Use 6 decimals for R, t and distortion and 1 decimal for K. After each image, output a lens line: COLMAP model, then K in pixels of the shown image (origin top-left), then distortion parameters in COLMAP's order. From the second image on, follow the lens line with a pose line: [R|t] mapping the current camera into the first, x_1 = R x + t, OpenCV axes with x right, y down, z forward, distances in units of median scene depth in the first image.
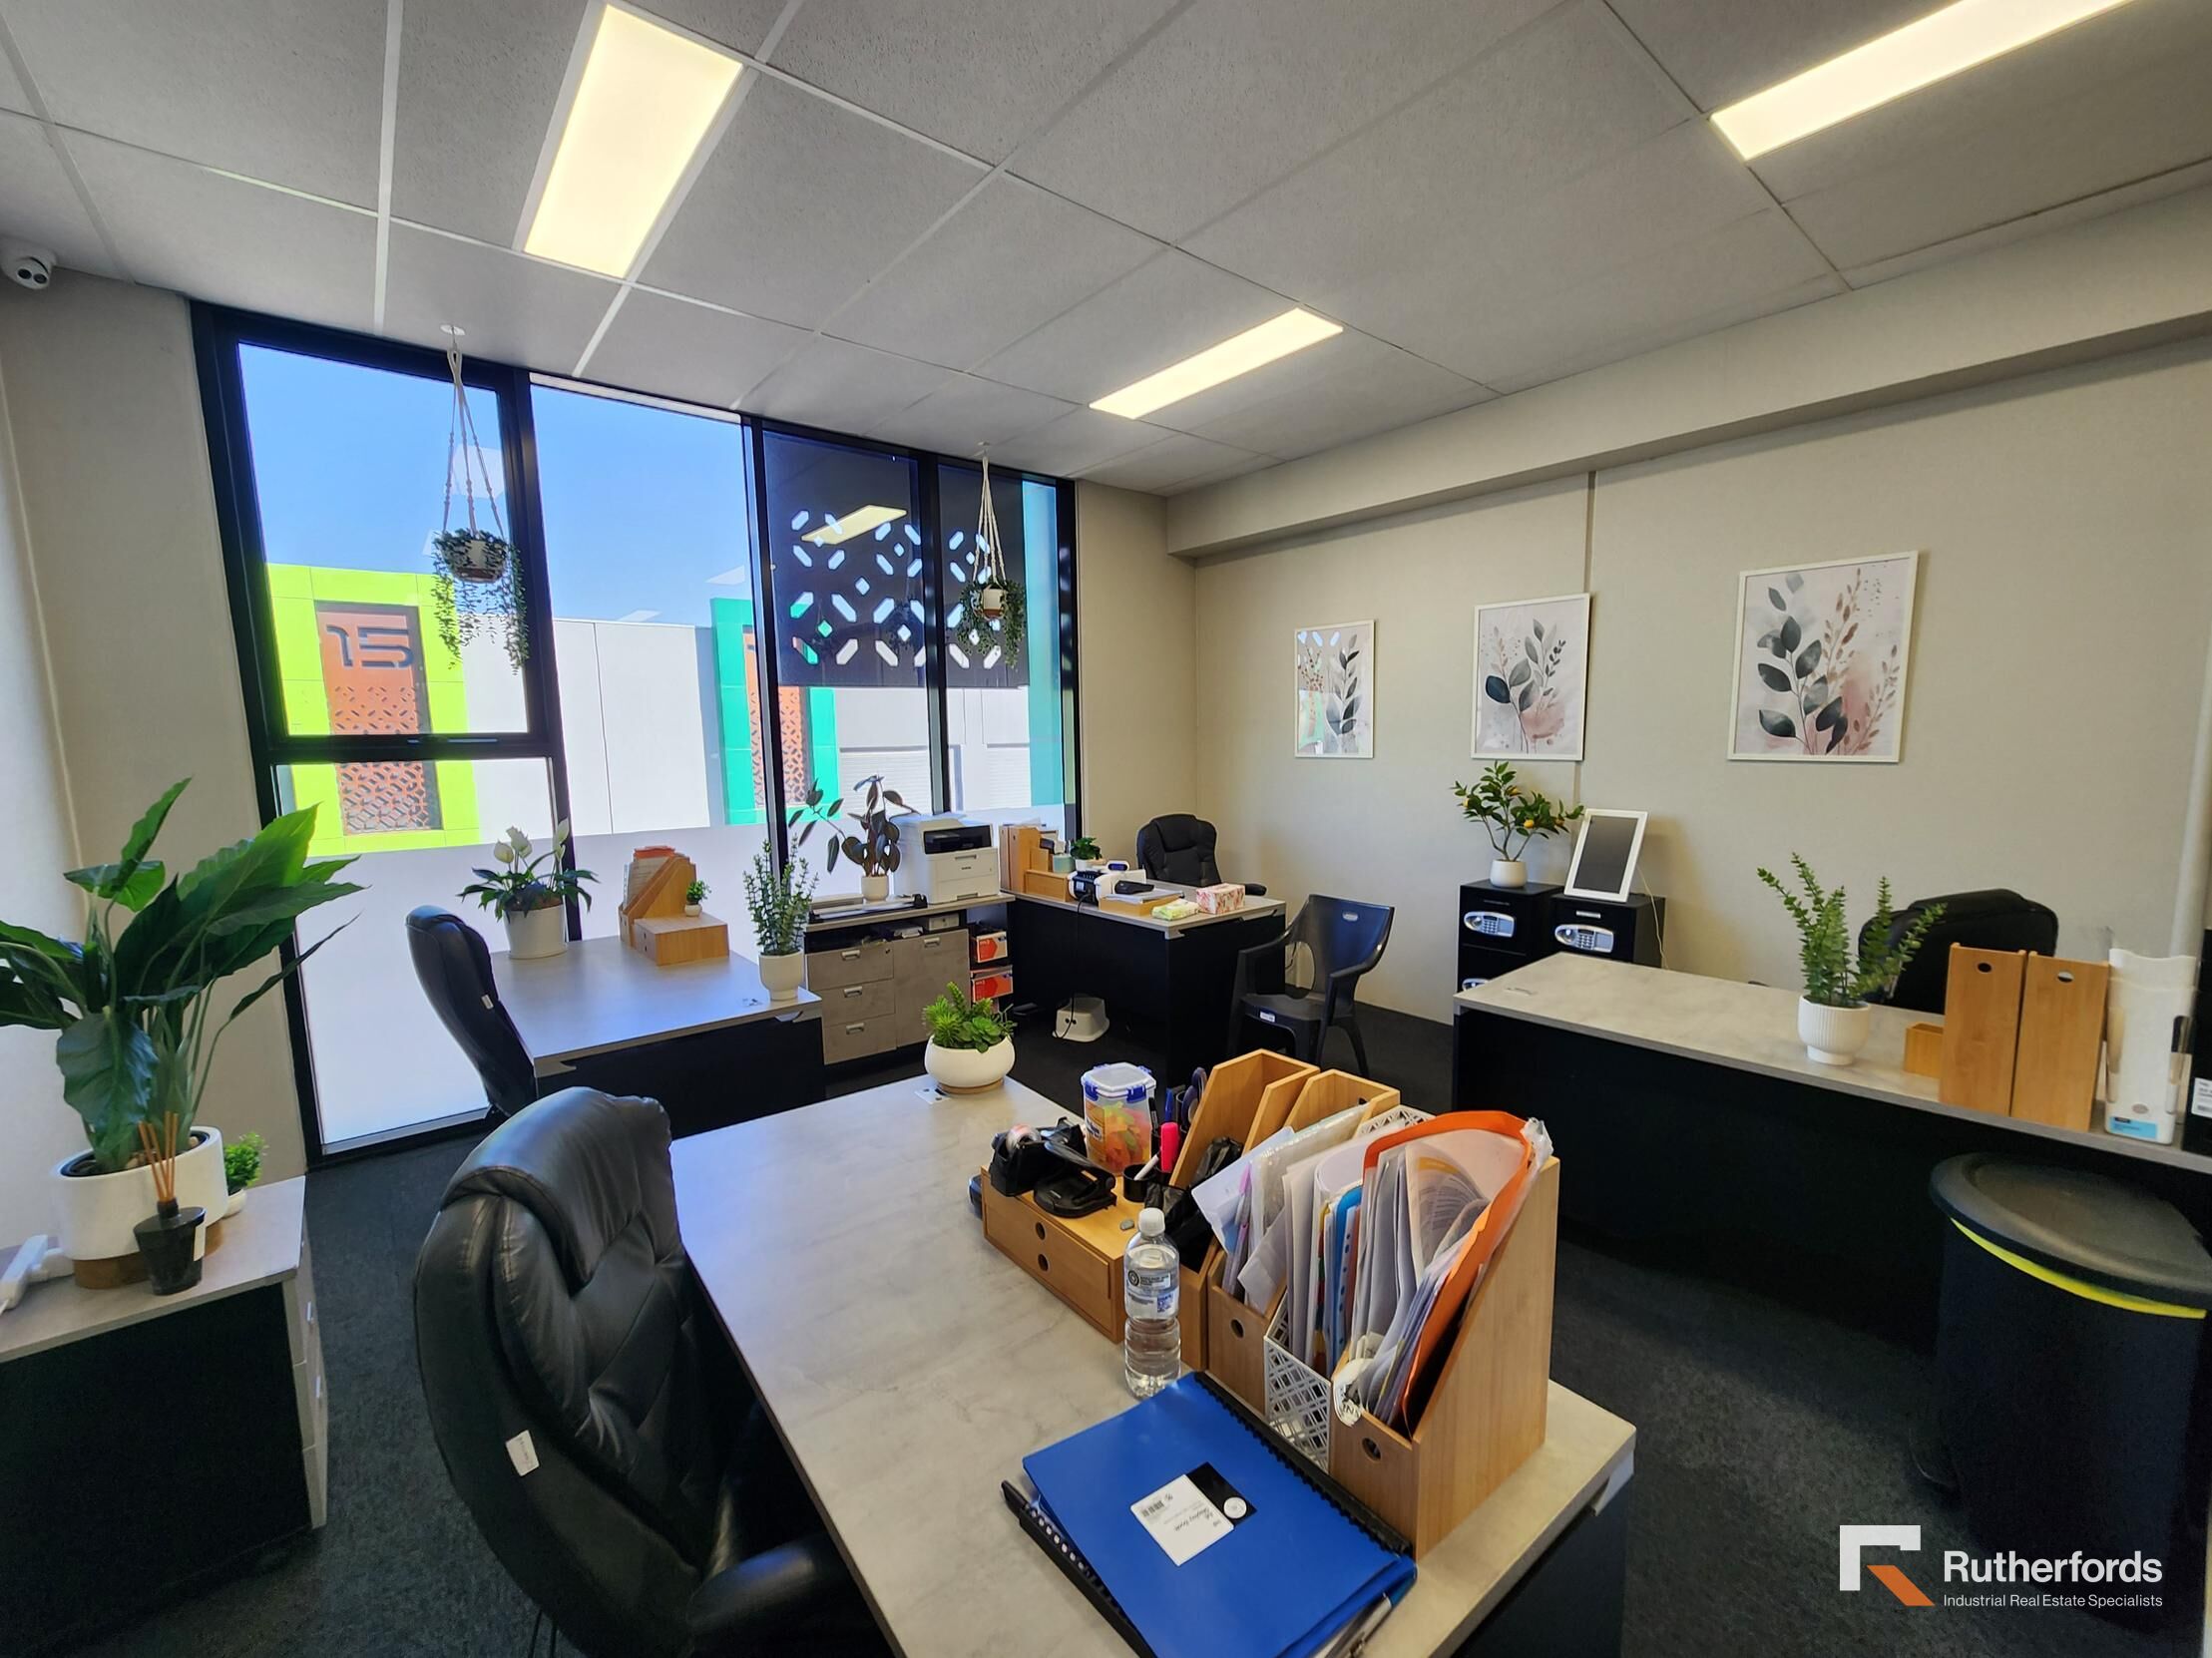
lens RADIAL K [[897.9, 0, 1112.6], [0, 897.9, 837.1], [0, 0, 1]] dist [0.000505, -0.000998]
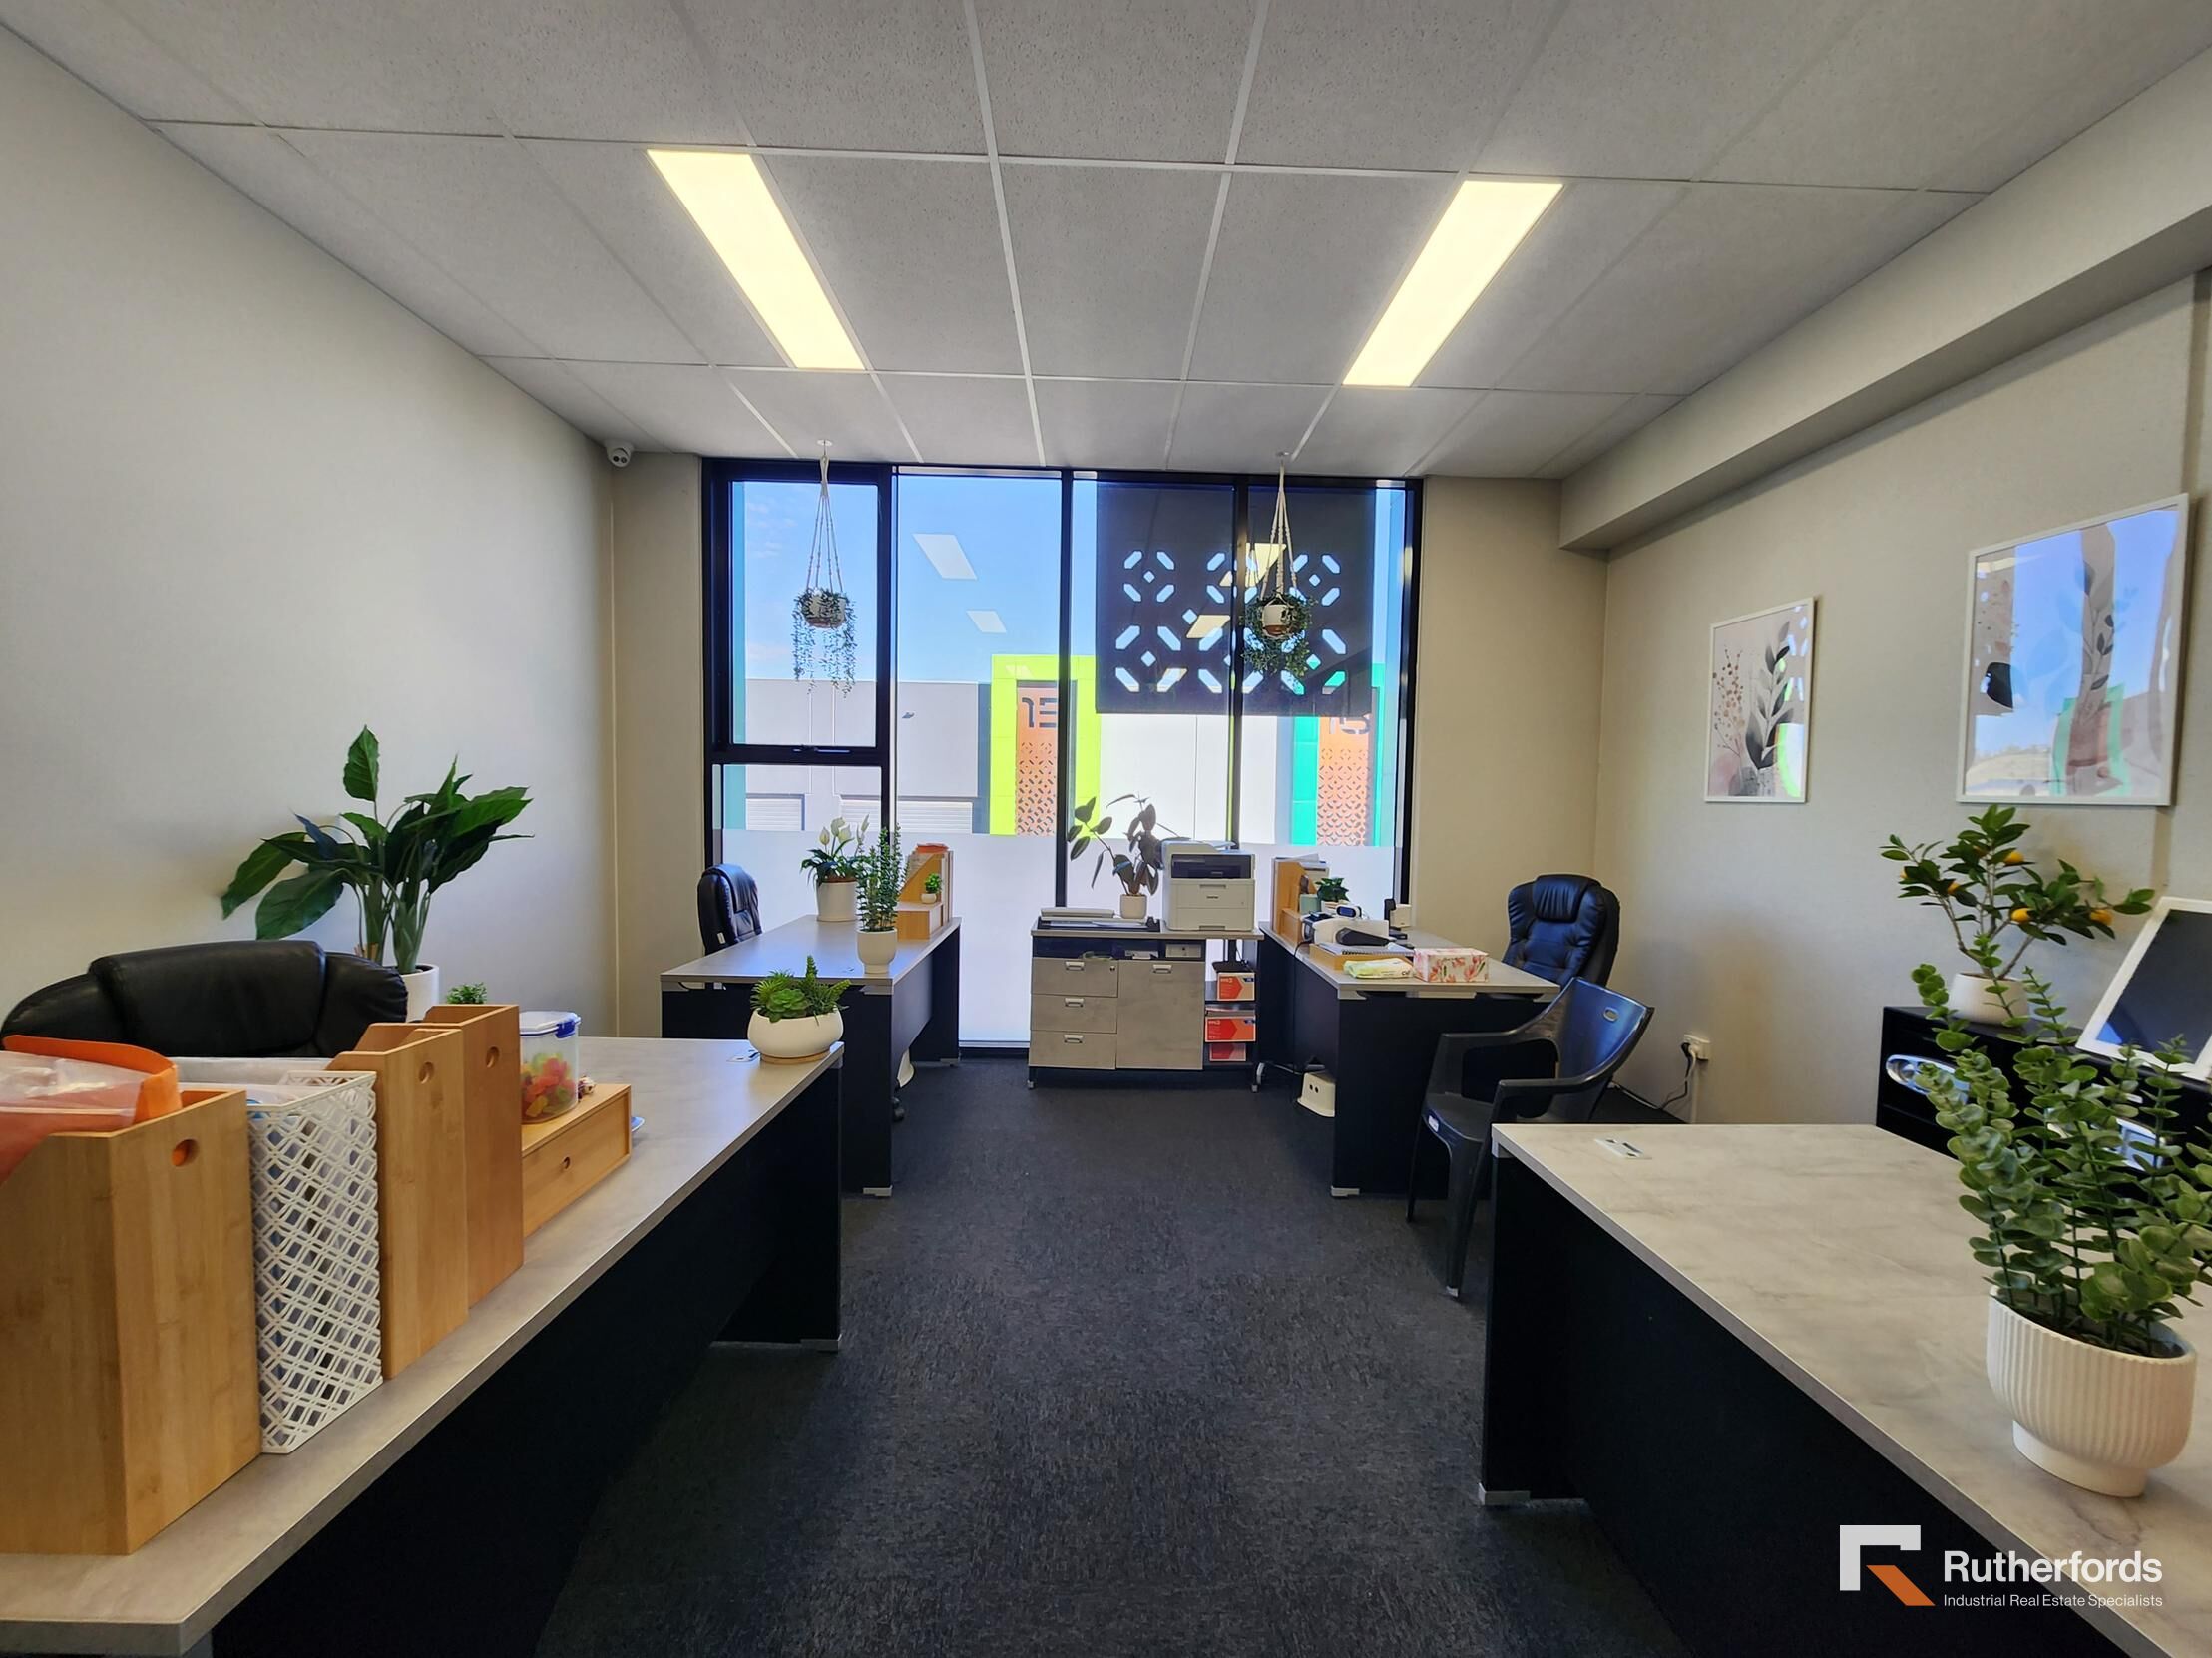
lens RADIAL K [[895.4, 0, 1115.1], [0, 895.4, 832.2], [0, 0, 1]] dist [-0.001819, -0.000171]
pose [[0.784340, 0.058695, -0.617548, 0.338708], [-0.104991, 0.993712, -0.038900, 0.014374], [0.611381, 0.095347, 0.785571, 0.196673]]
